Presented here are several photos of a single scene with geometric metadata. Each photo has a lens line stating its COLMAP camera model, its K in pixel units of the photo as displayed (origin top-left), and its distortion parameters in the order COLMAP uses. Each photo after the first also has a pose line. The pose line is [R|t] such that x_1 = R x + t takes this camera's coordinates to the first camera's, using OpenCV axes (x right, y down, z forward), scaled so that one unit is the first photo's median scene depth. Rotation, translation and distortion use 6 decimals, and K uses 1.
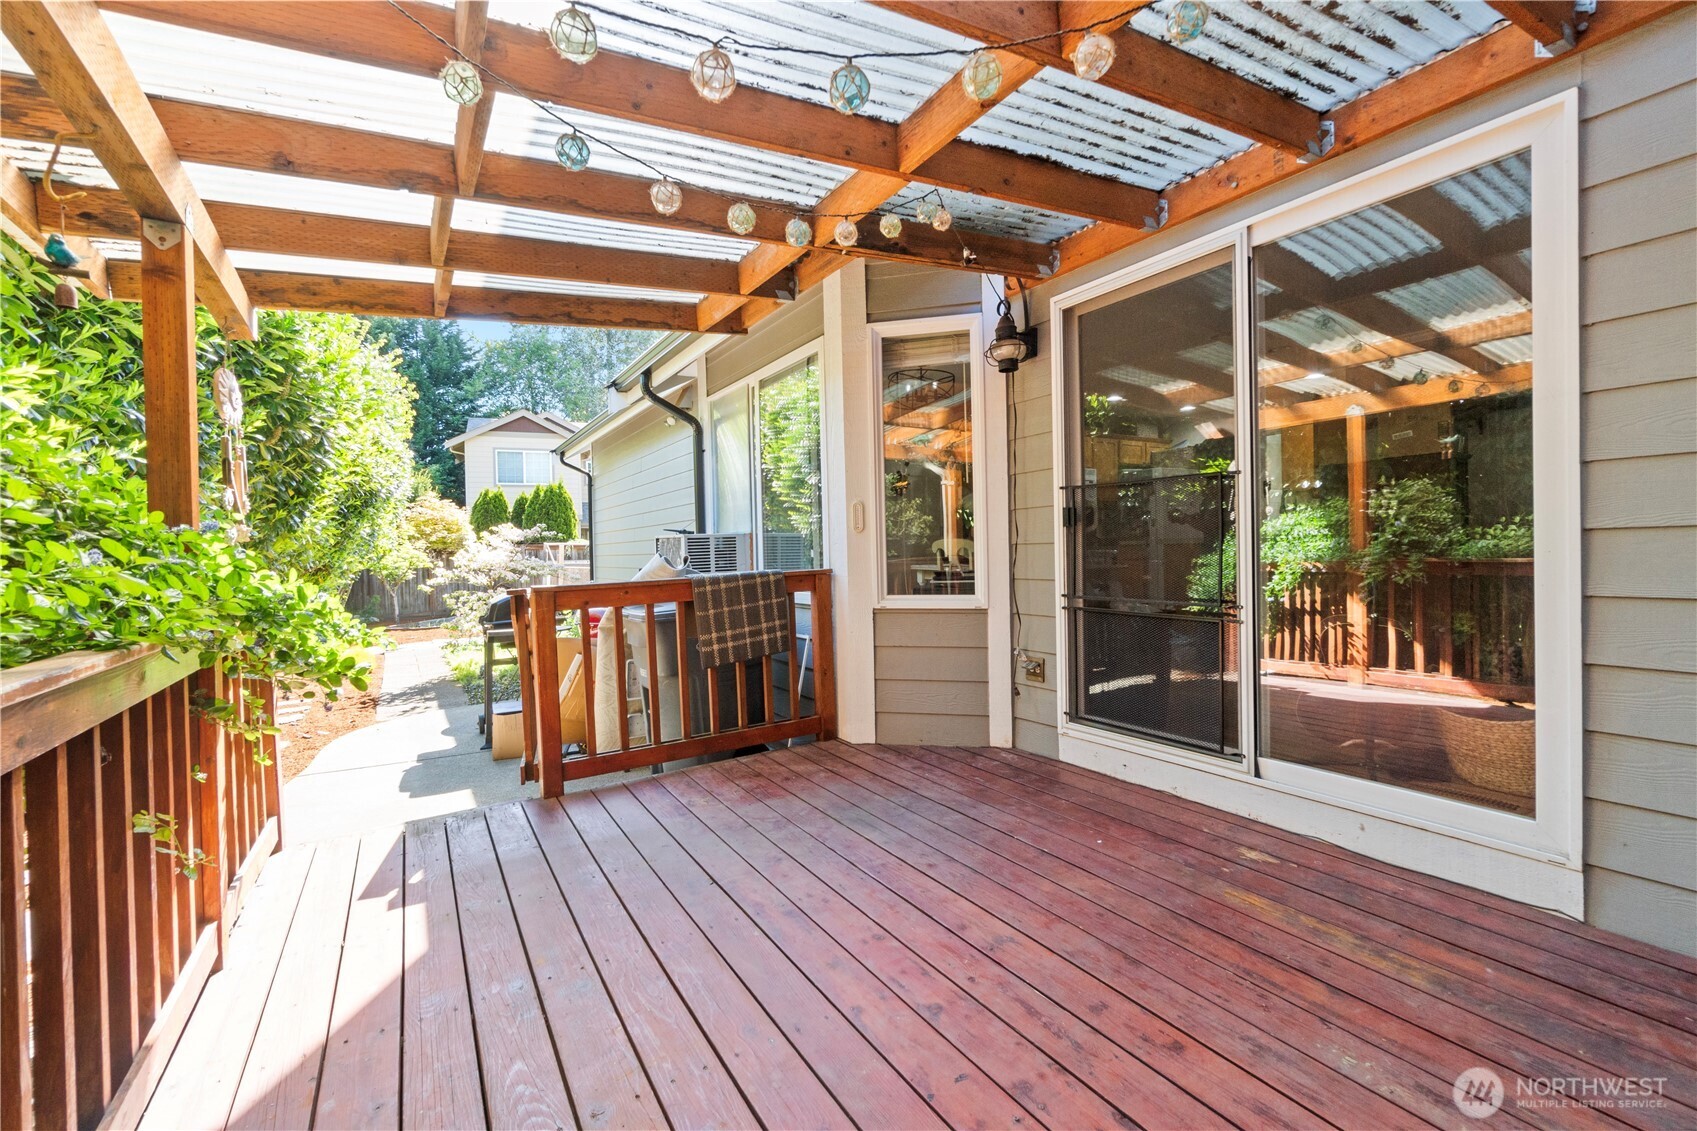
lens RADIAL K [[736.3, 0, 838.1], [0, 736.3, 561.8], [0, 0, 1]] dist [-0.002460, 0.000547]
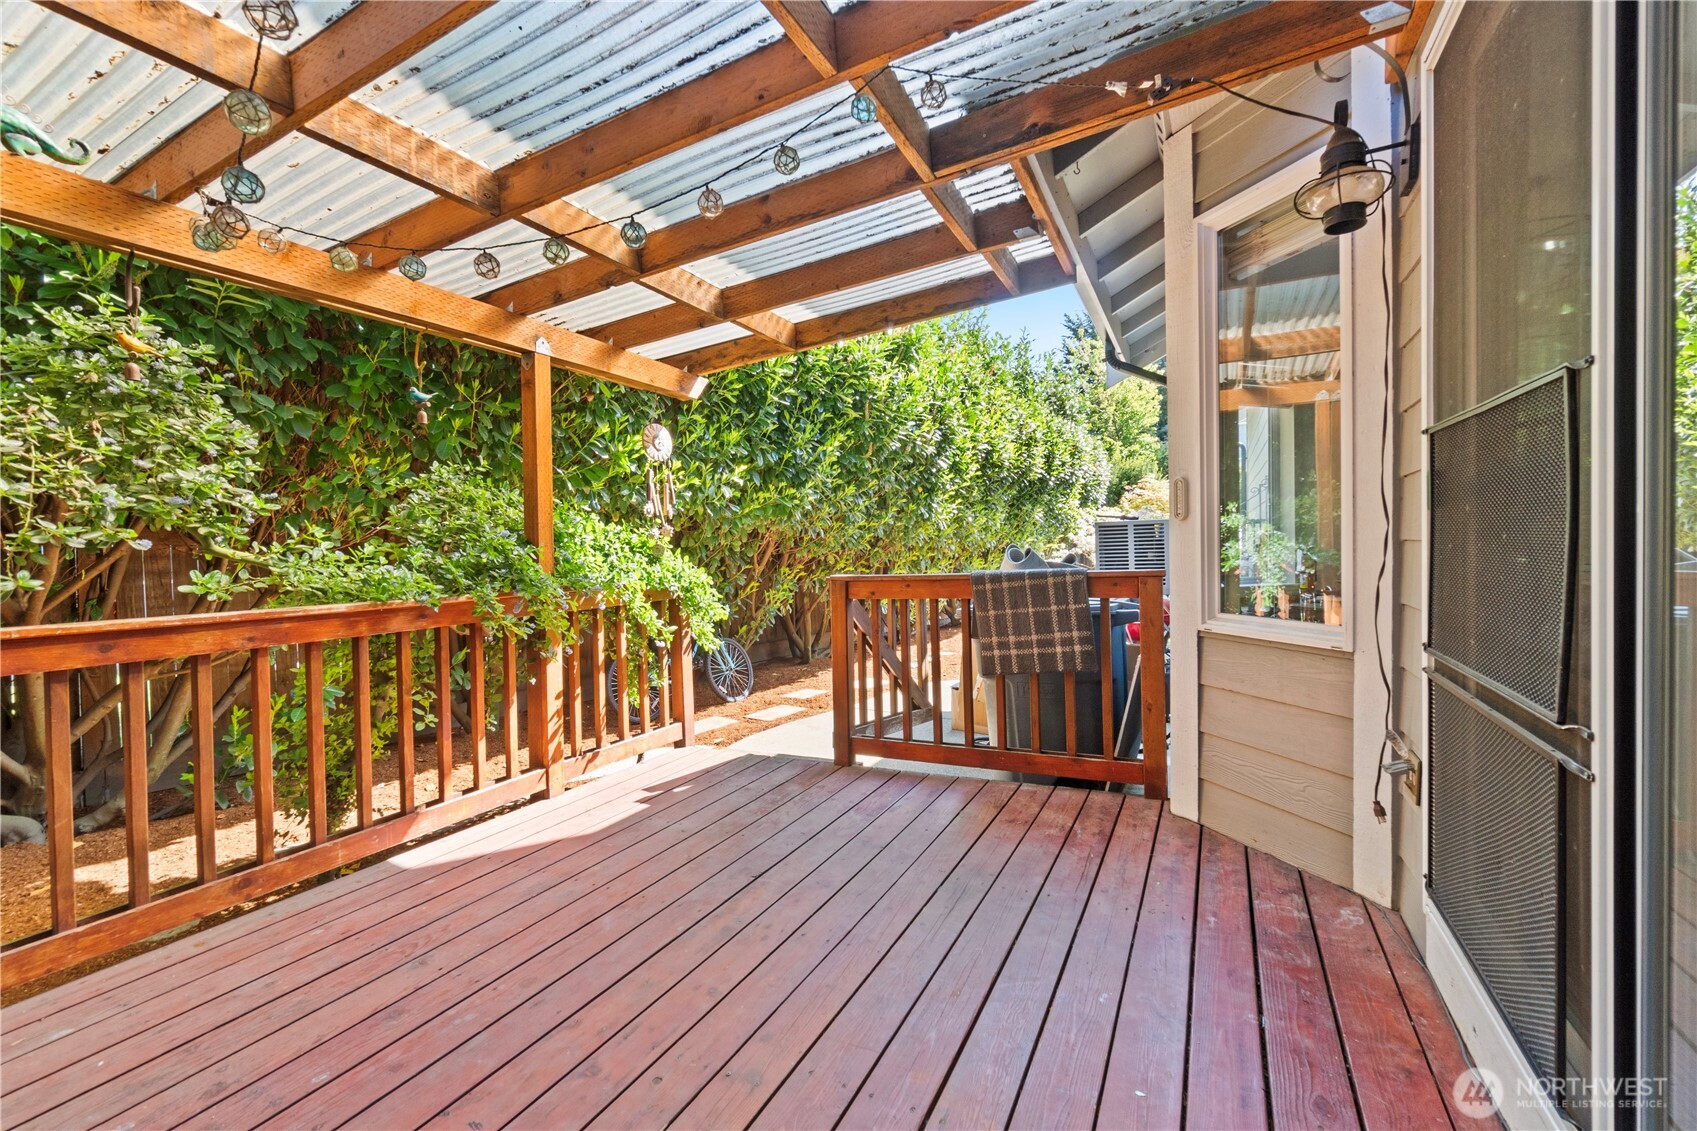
lens RADIAL K [[736.3, 0, 845.8], [0, 736.3, 562.6], [0, 0, 1]] dist [-0.002460, 0.000547]
pose [[0.537979, 0.035891, -0.842194, 0.627742], [-0.010198, 0.999297, 0.036072, -0.030607], [0.842896, -0.010817, 0.537967, 0.477854]]
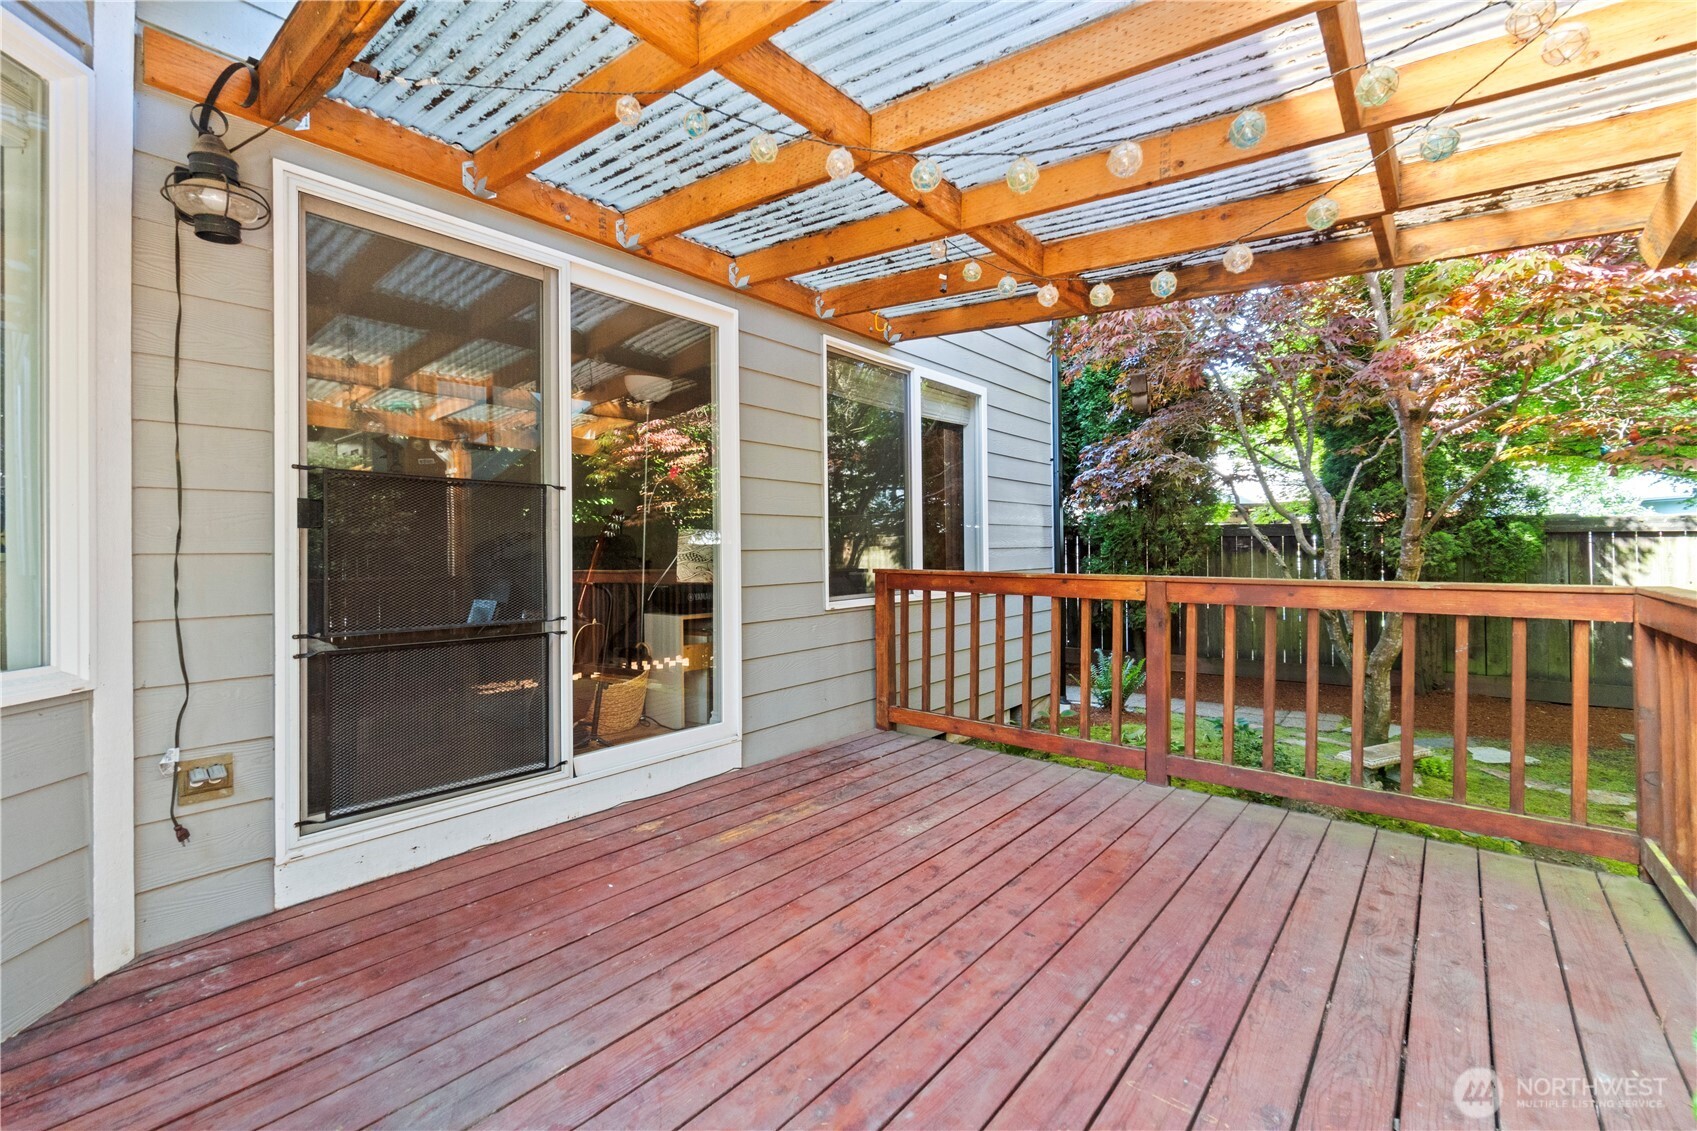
lens RADIAL K [[736.3, 0, 853.1], [0, 736.3, 549.8], [0, 0, 1]] dist [-0.002460, 0.000547]
pose [[-0.342962, 0.027947, 0.938934, -0.548231], [0.032021, 0.999324, -0.018048, -0.002471], [-0.938803, 0.023876, -0.343625, 0.934984]]
